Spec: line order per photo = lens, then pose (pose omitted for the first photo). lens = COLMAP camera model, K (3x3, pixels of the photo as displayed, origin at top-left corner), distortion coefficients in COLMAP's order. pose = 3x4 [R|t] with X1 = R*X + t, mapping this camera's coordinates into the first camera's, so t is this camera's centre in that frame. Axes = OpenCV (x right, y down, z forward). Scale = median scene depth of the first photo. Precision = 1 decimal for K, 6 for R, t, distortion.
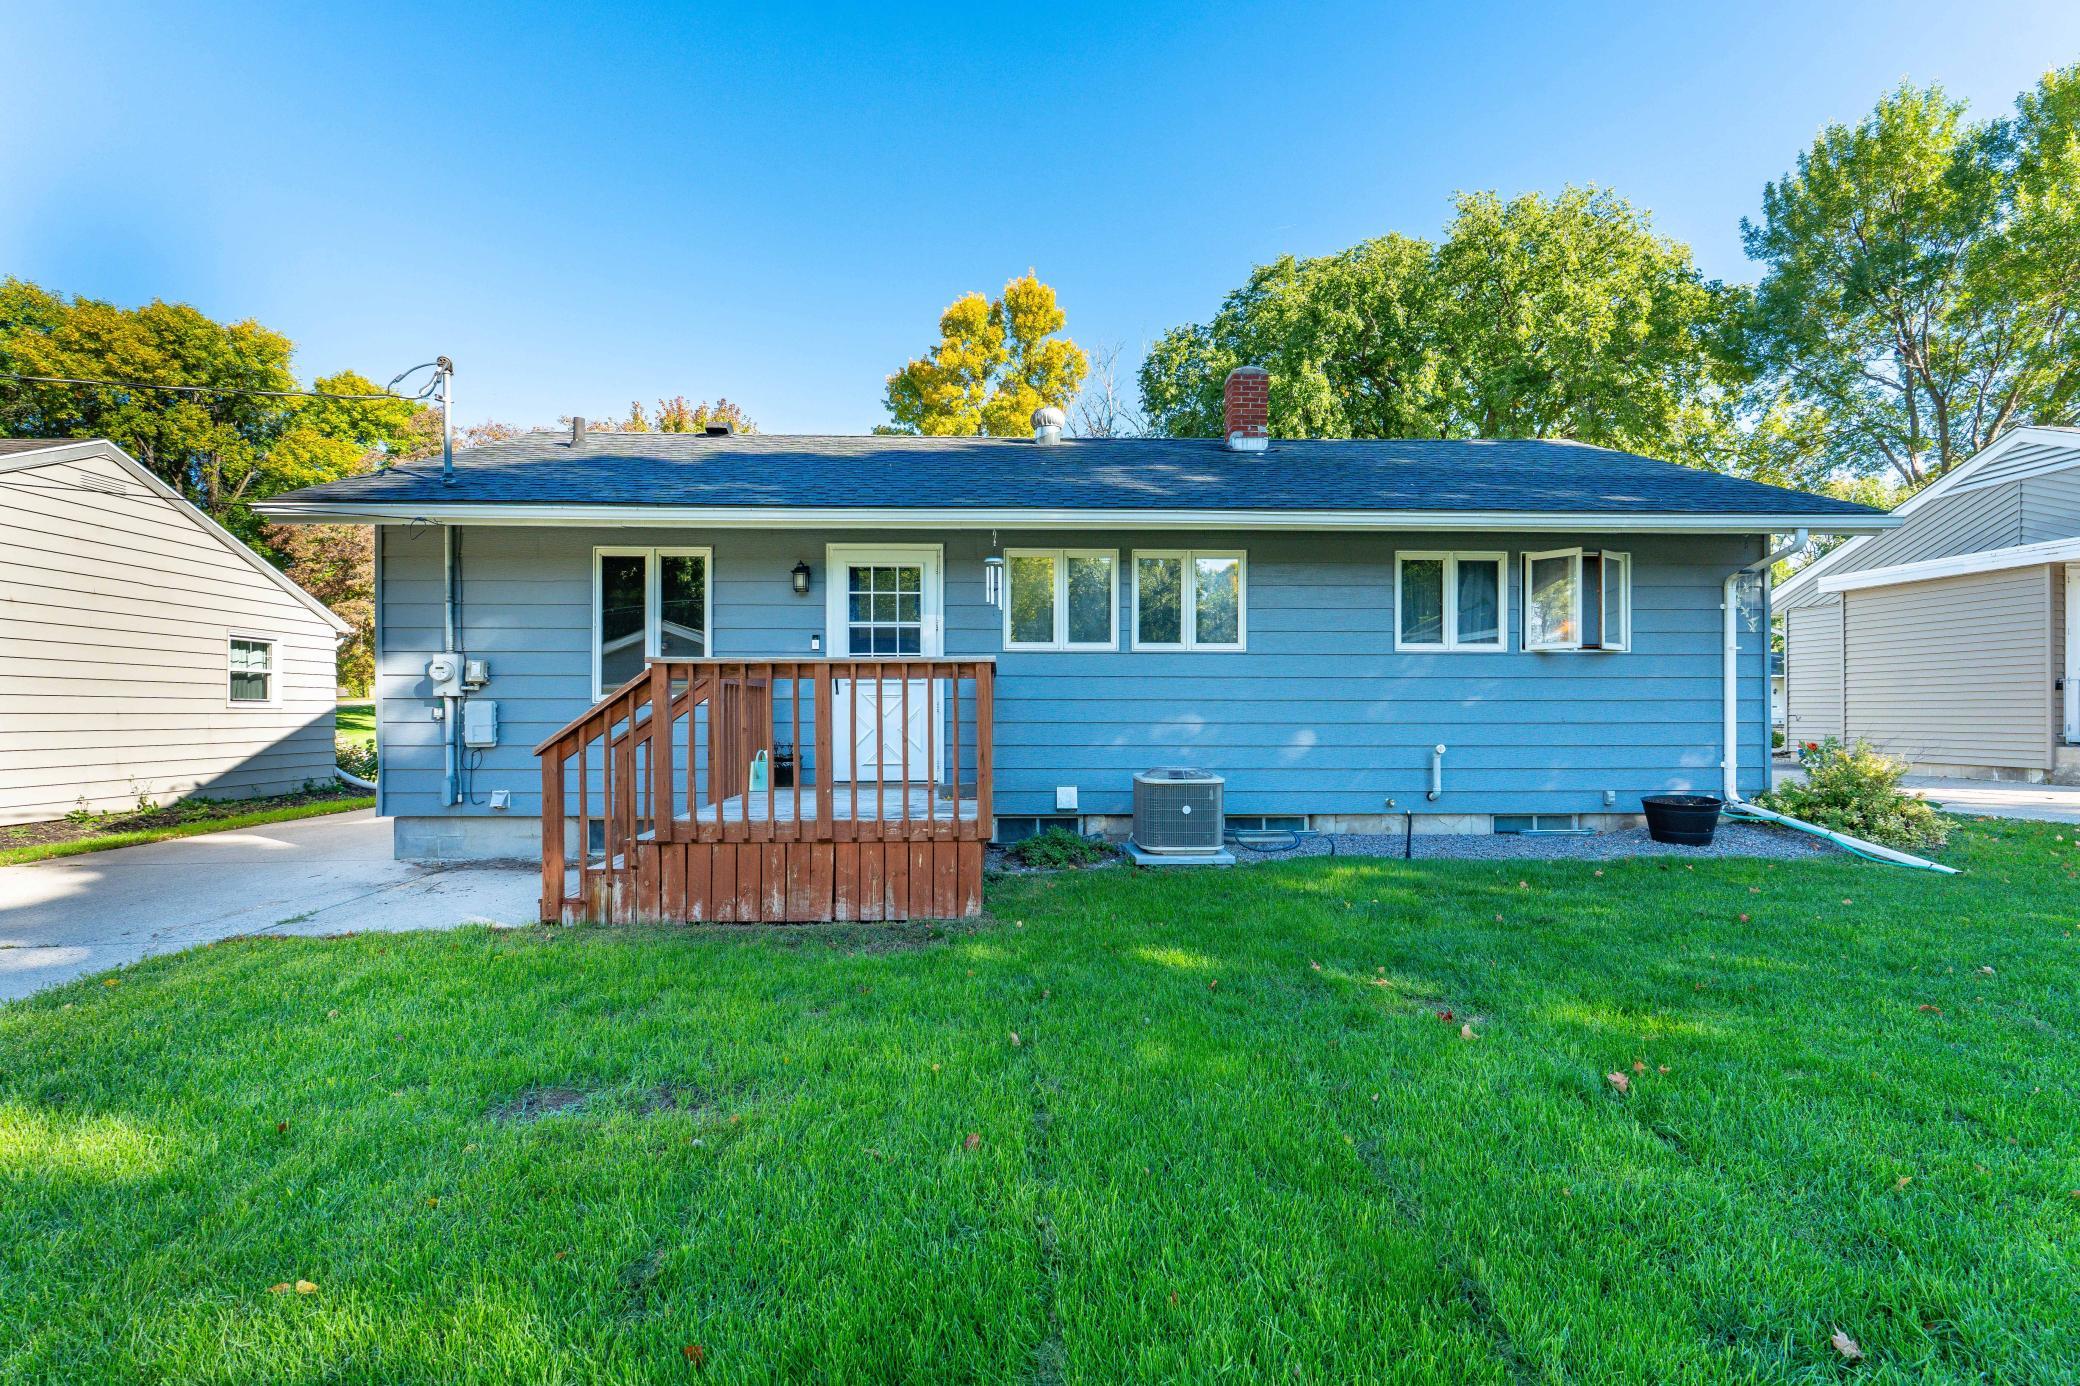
lens RADIAL K [[957.4, 0, 1035.2], [0, 957.4, 702.1], [0, 0, 1]] dist [-0.002261, 0.001053]
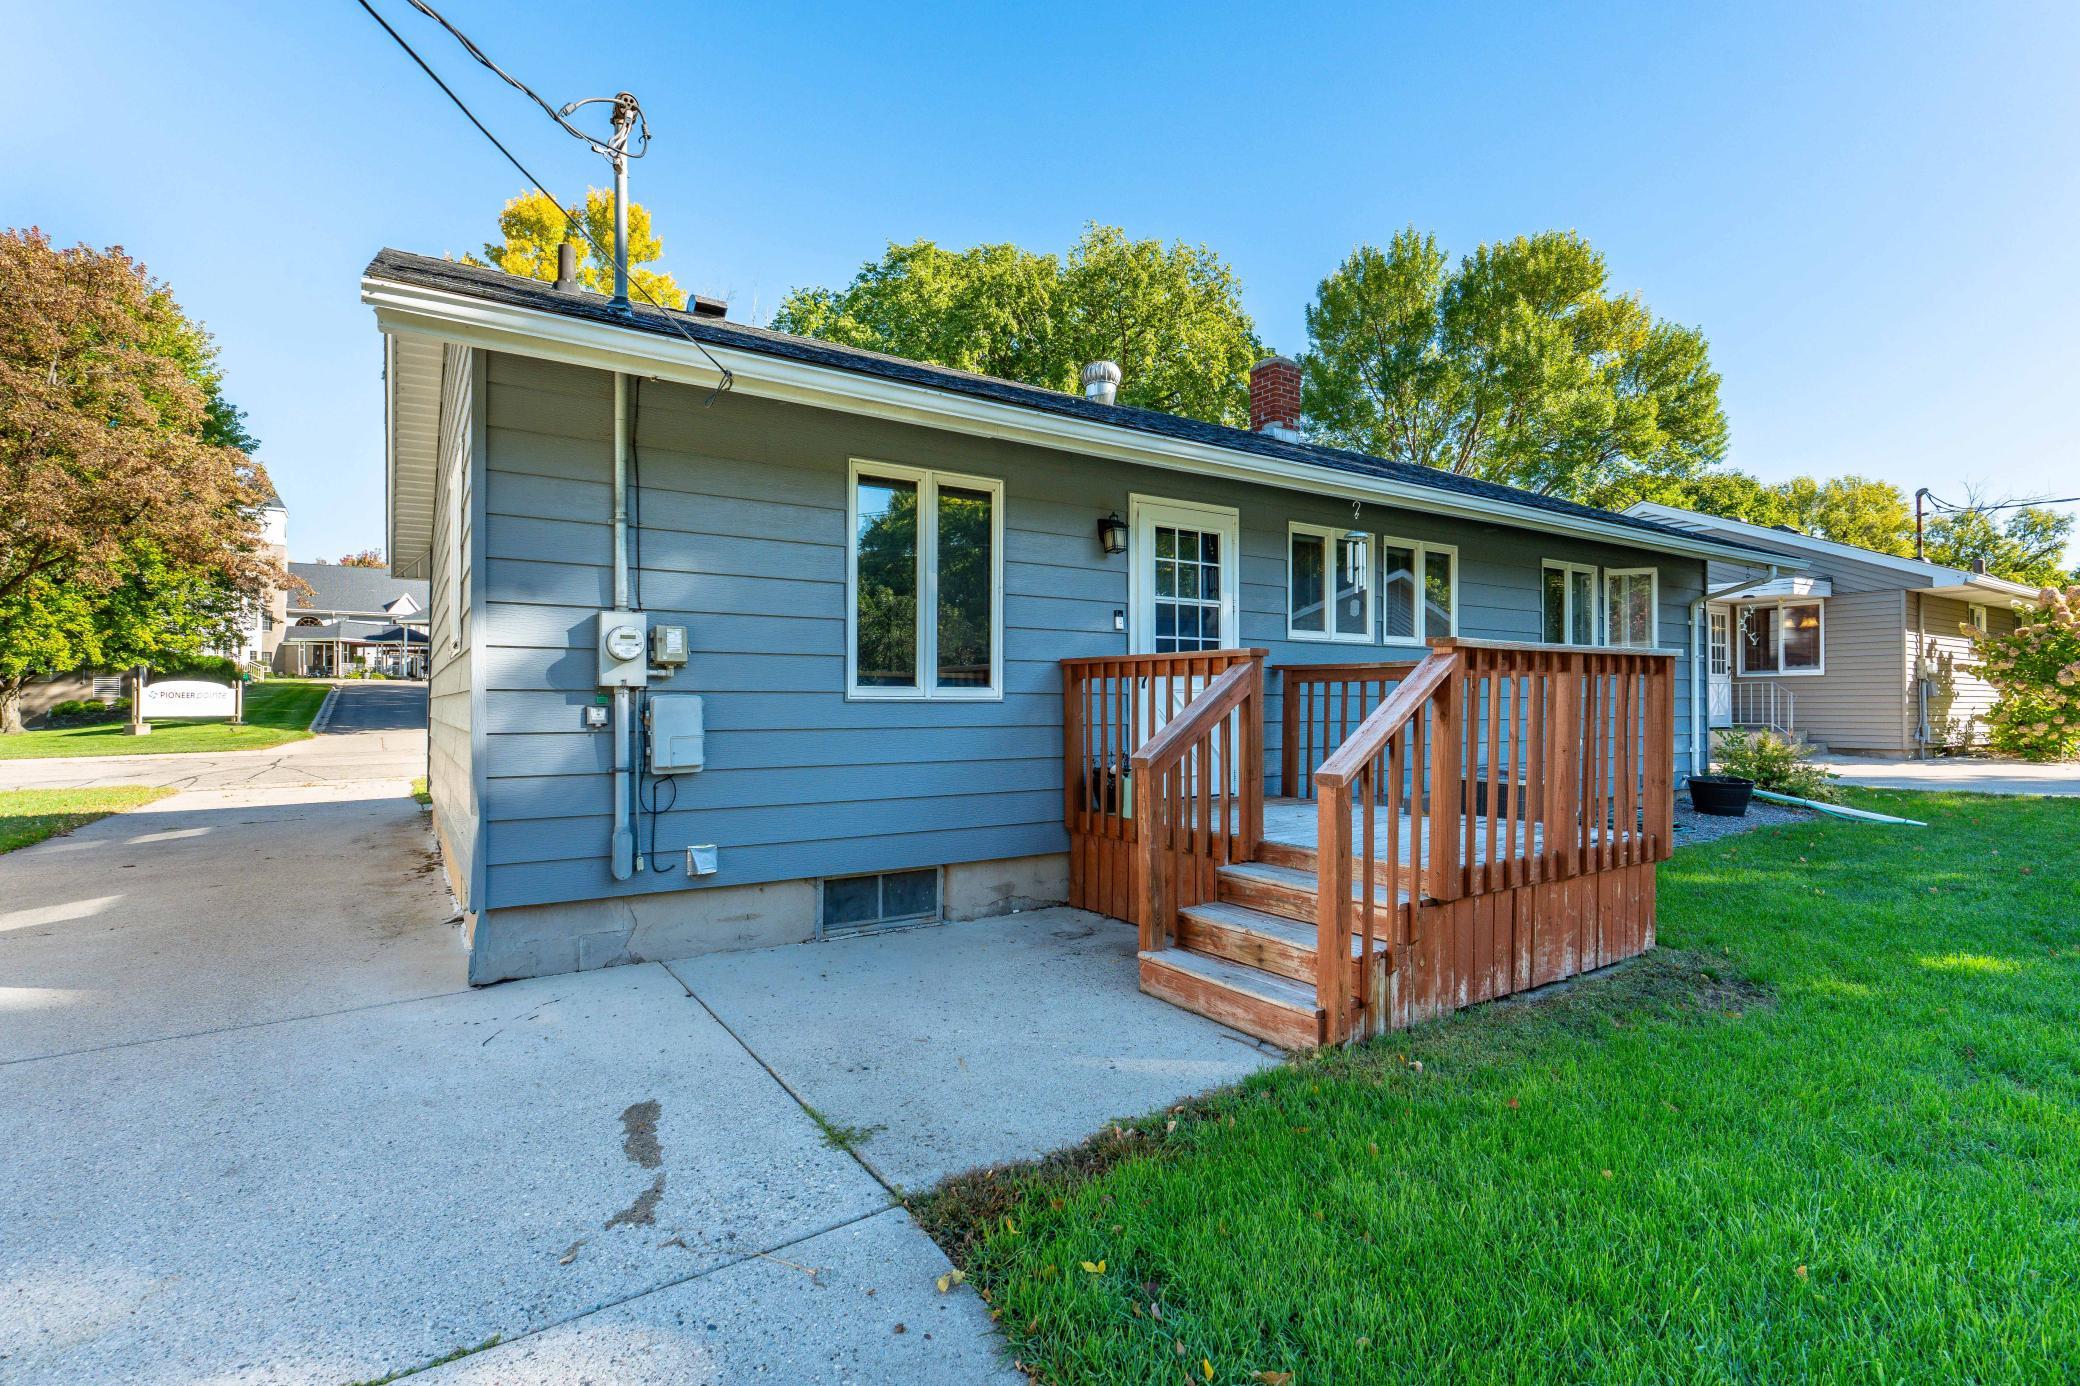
lens RADIAL K [[975.9, 0, 1027.8], [0, 975.9, 688.2], [0, 0, 1]] dist [-0.003459, 0.000513]
pose [[0.855216, 0.007805, 0.518213, -0.693535], [-0.005869, 0.999968, -0.005374, -0.003362], [-0.518239, 0.001555, 0.855235, 0.369141]]
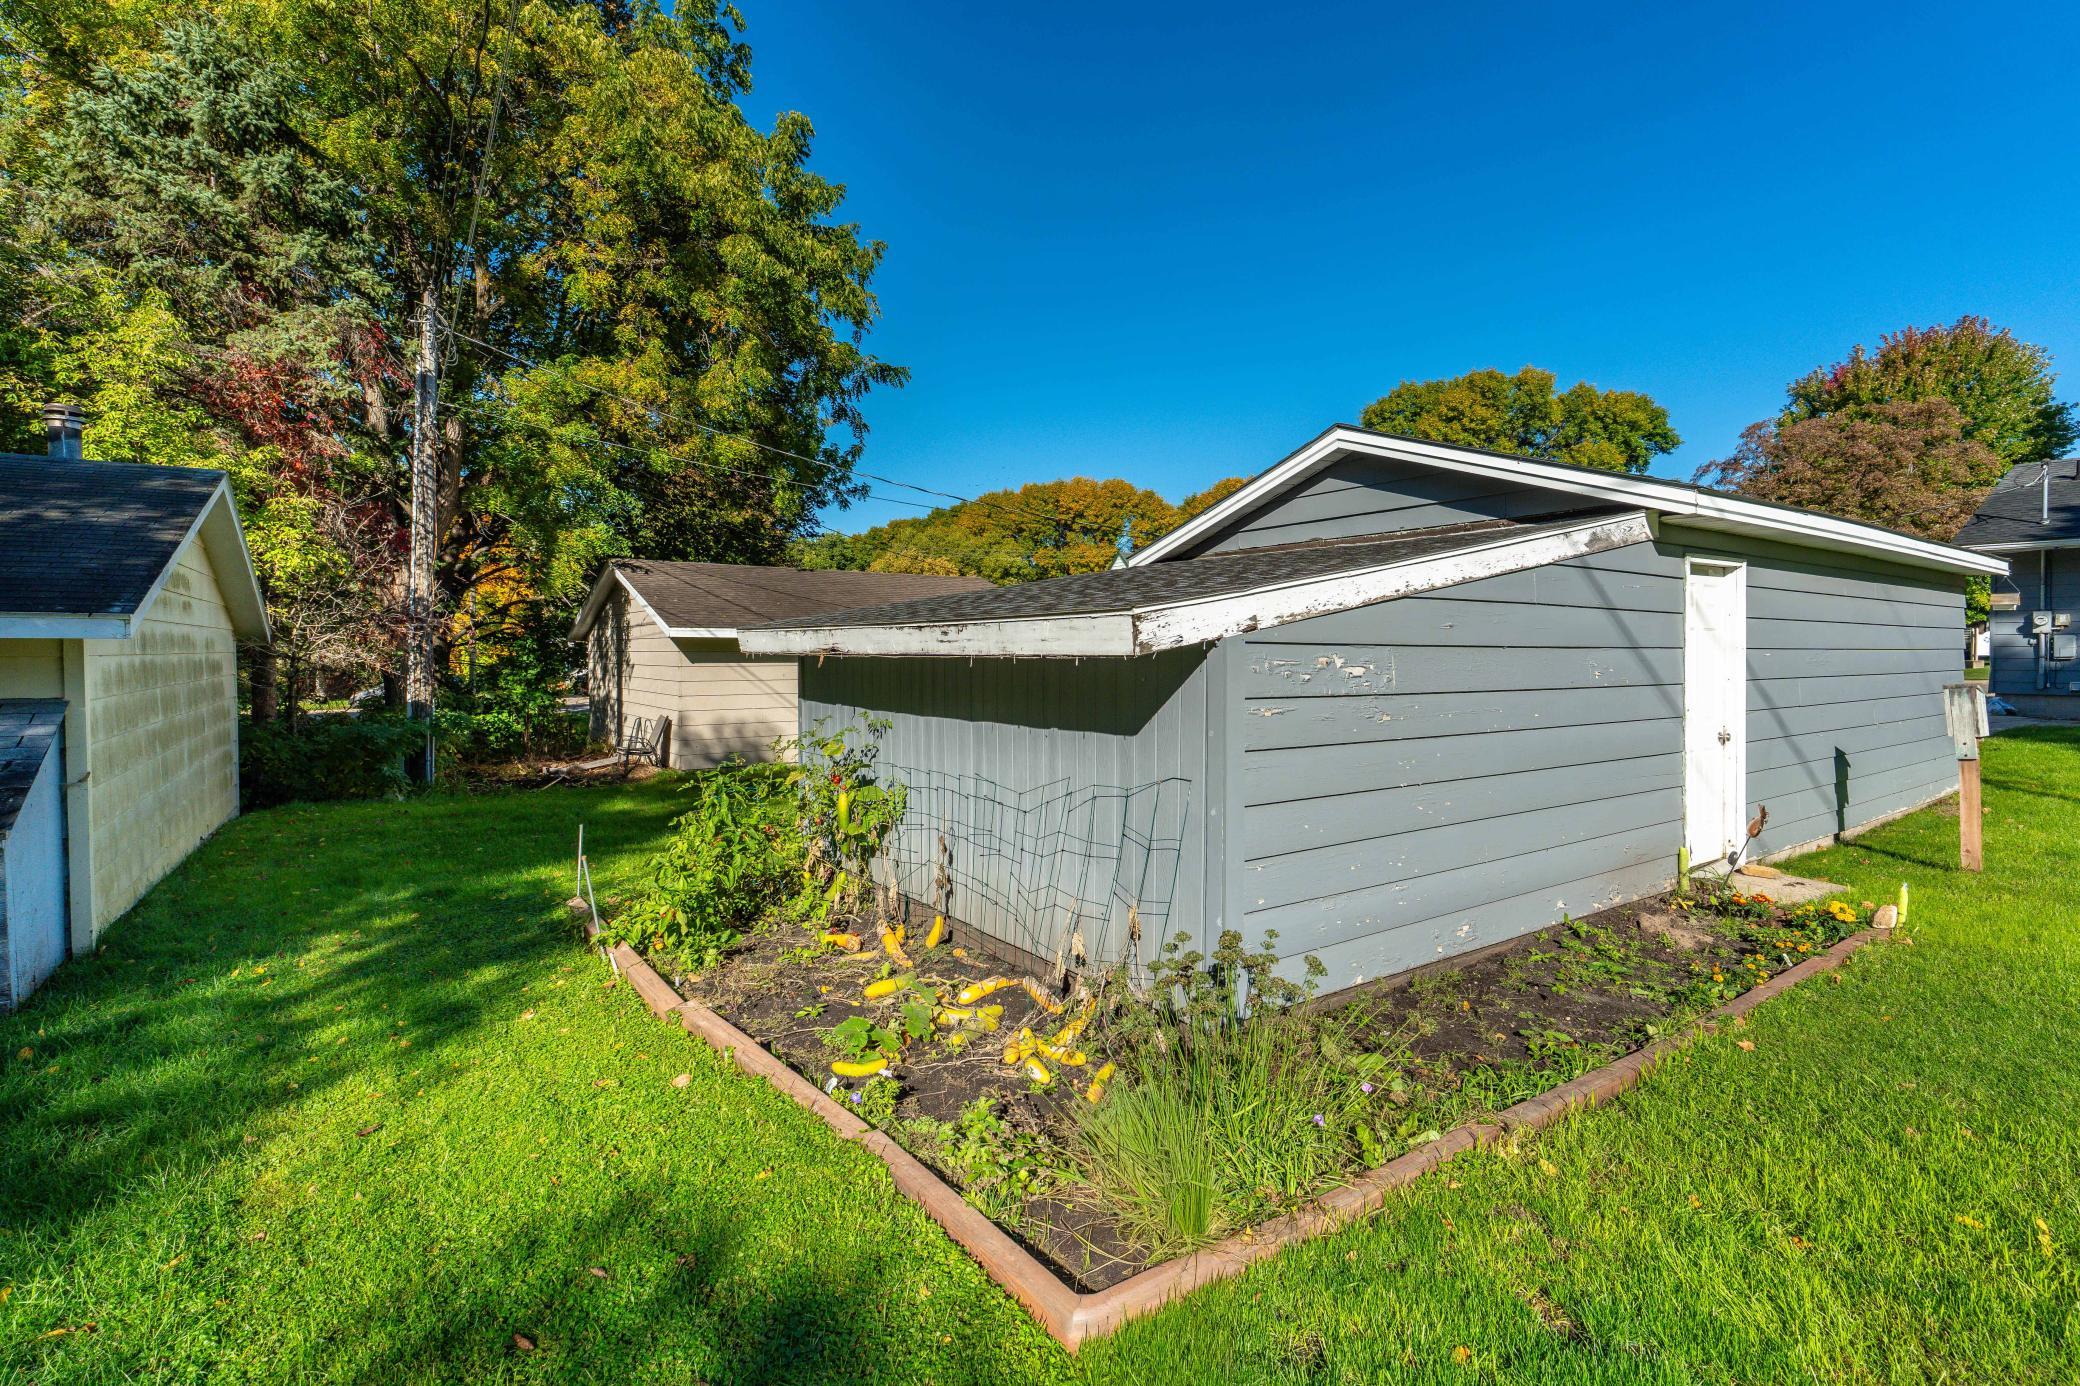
lens RADIAL K [[957.4, 0, 1035.2], [0, 957.4, 702.1], [0, 0, 1]] dist [-0.002261, 0.001053]
pose [[0.543139, 0.040713, -0.838655, -0.084353], [0.014613, 0.998214, 0.057922, -0.008501], [0.839515, -0.043715, 0.541574, -1.761031]]
